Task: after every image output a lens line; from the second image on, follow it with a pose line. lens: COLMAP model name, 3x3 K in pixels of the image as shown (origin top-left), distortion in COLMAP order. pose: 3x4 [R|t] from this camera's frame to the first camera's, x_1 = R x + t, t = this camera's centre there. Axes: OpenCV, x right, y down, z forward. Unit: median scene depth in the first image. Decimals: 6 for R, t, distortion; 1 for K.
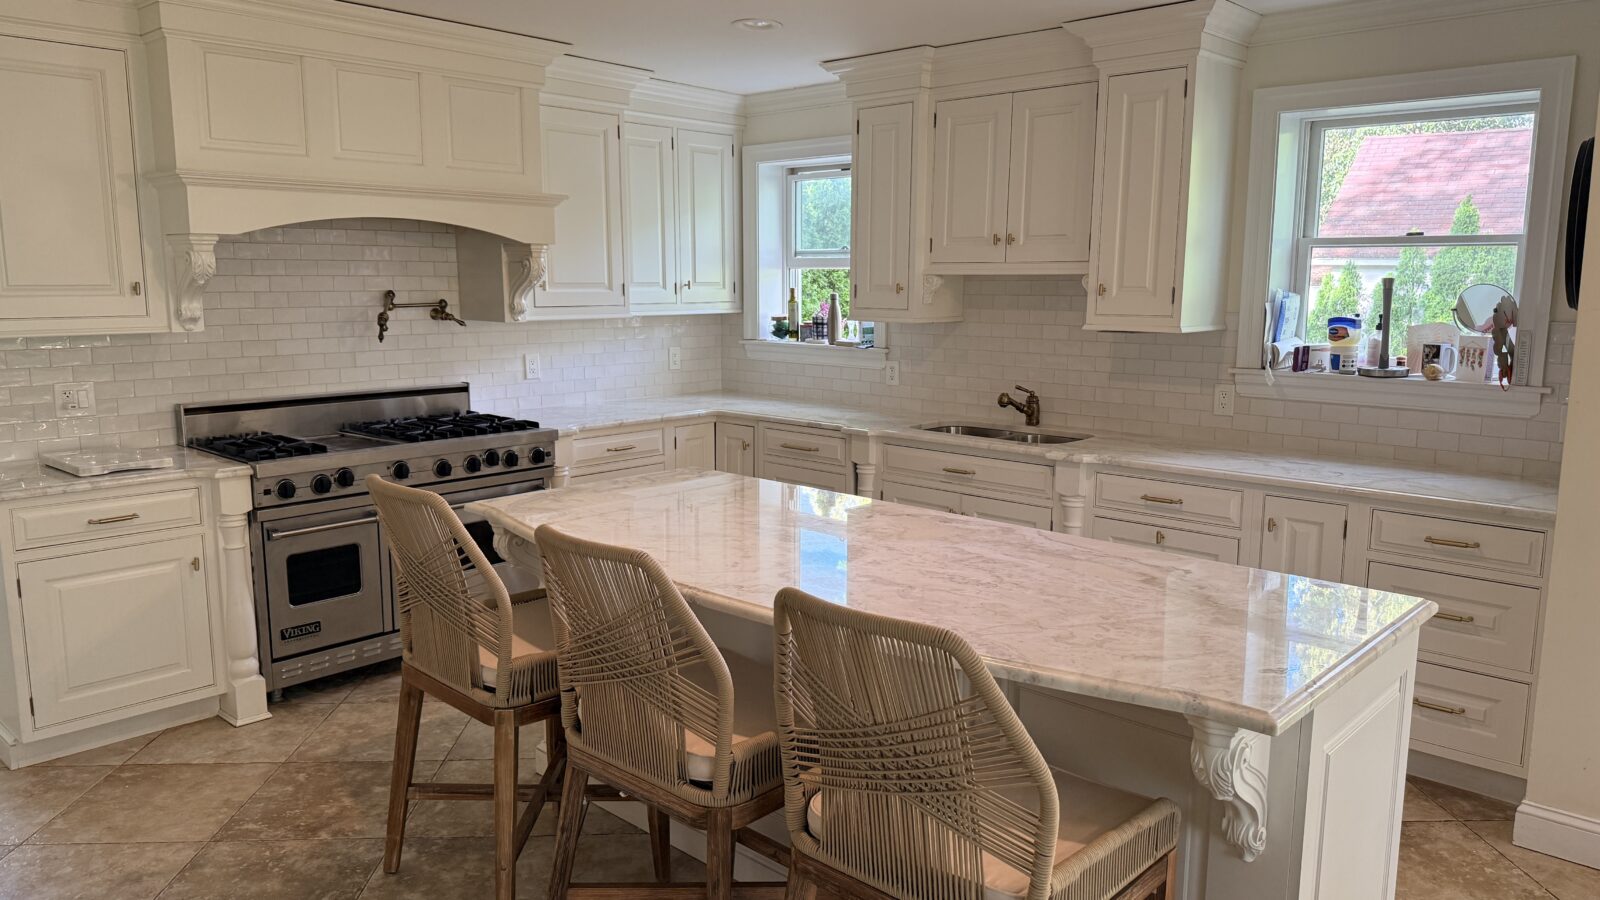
lens RADIAL K [[1131.3, 0, 796.0], [0, 1131.3, 450.0], [0, 0, 1]] dist [0.052267, -0.053604]
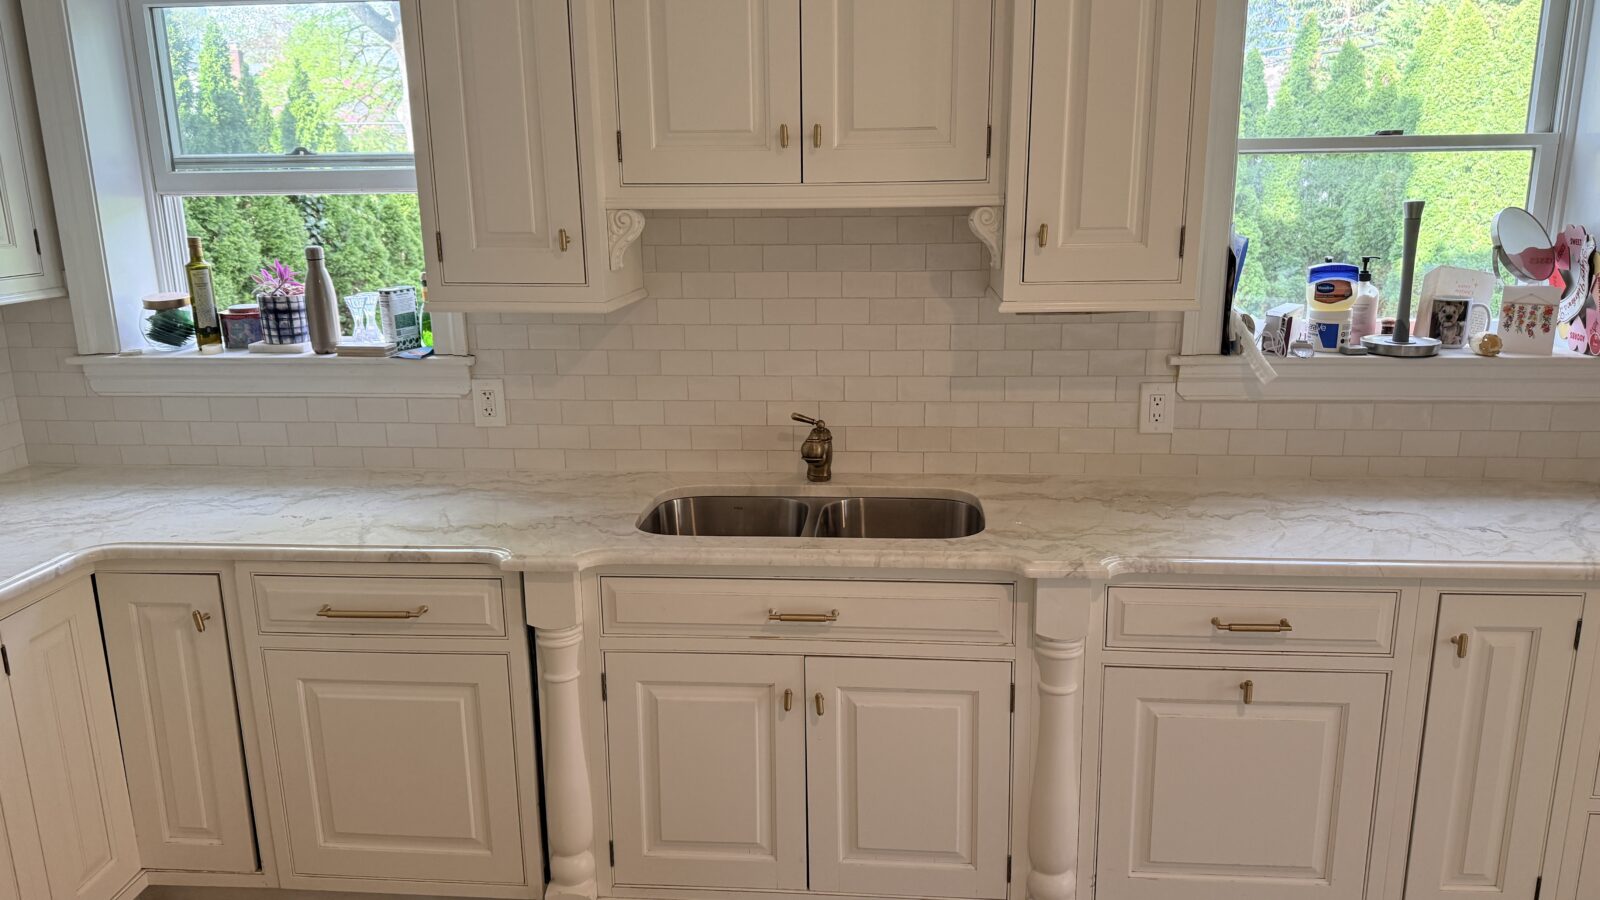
lens RADIAL K [[1131.3, 0, 807.6], [0, 1131.3, 455.8], [0, 0, 1]] dist [0.052267, -0.053604]
pose [[0.779886, -0.157758, 0.605714, -0.129967], [0.109639, 0.987186, 0.115947, -0.099062], [-0.616244, -0.024016, 0.787189, 0.571739]]
